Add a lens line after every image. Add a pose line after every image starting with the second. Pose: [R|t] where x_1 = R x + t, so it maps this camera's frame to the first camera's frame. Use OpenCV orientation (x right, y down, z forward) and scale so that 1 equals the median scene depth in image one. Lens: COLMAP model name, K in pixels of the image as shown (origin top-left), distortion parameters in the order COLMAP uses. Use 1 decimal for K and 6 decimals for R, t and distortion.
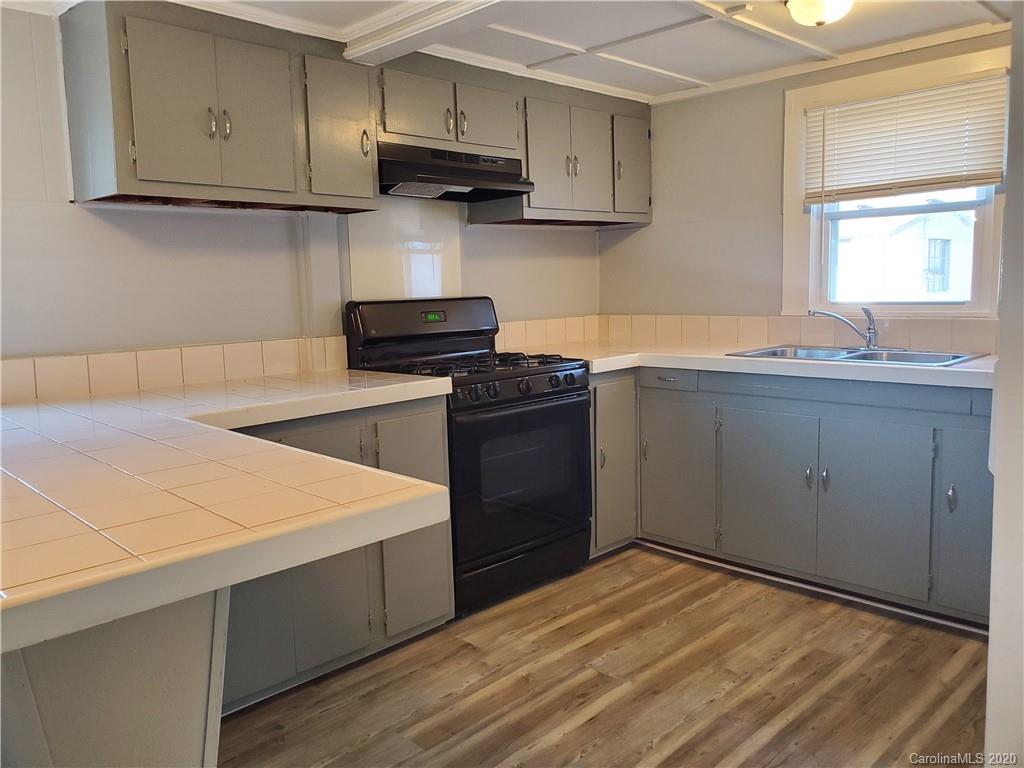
lens RADIAL K [[794.2, 0, 497.2], [0, 794.2, 384.2], [0, 0, 1]] dist [0.033402, -0.027139]
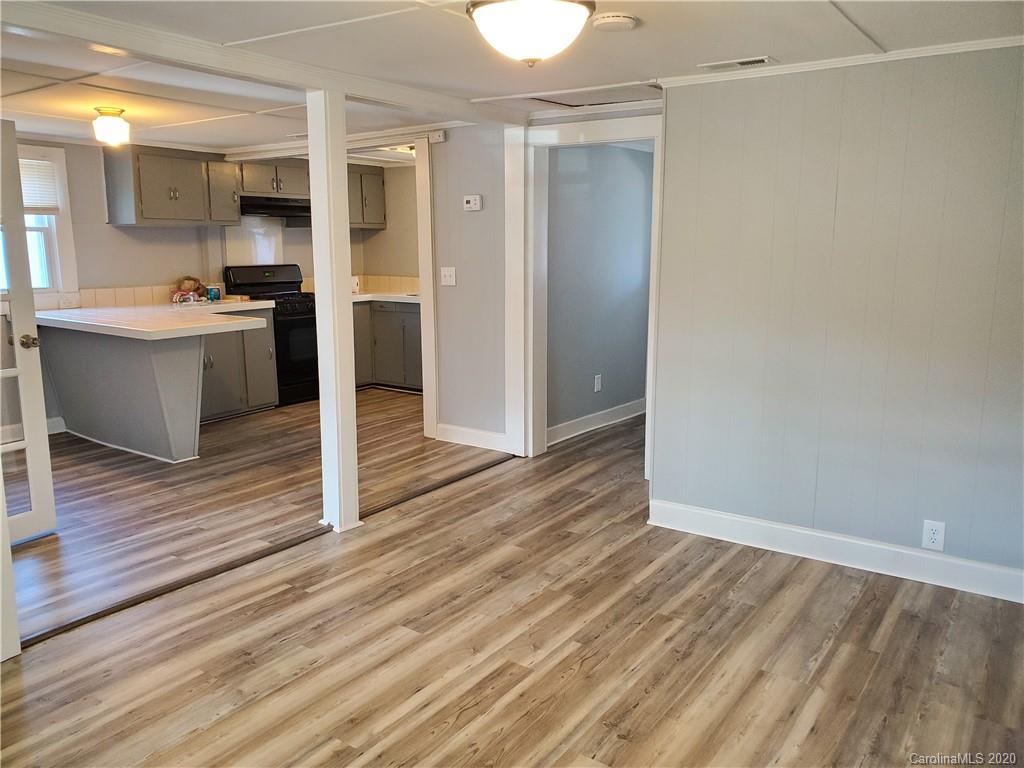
lens RADIAL K [[794.2, 0, 511.7], [0, 794.2, 384.6], [0, 0, 1]] dist [0.033402, -0.027139]
pose [[0.980938, -0.006370, 0.194217, 0.165560], [-0.004446, 0.998465, 0.055202, 0.102382], [-0.194271, -0.055013, 0.979404, -1.418480]]
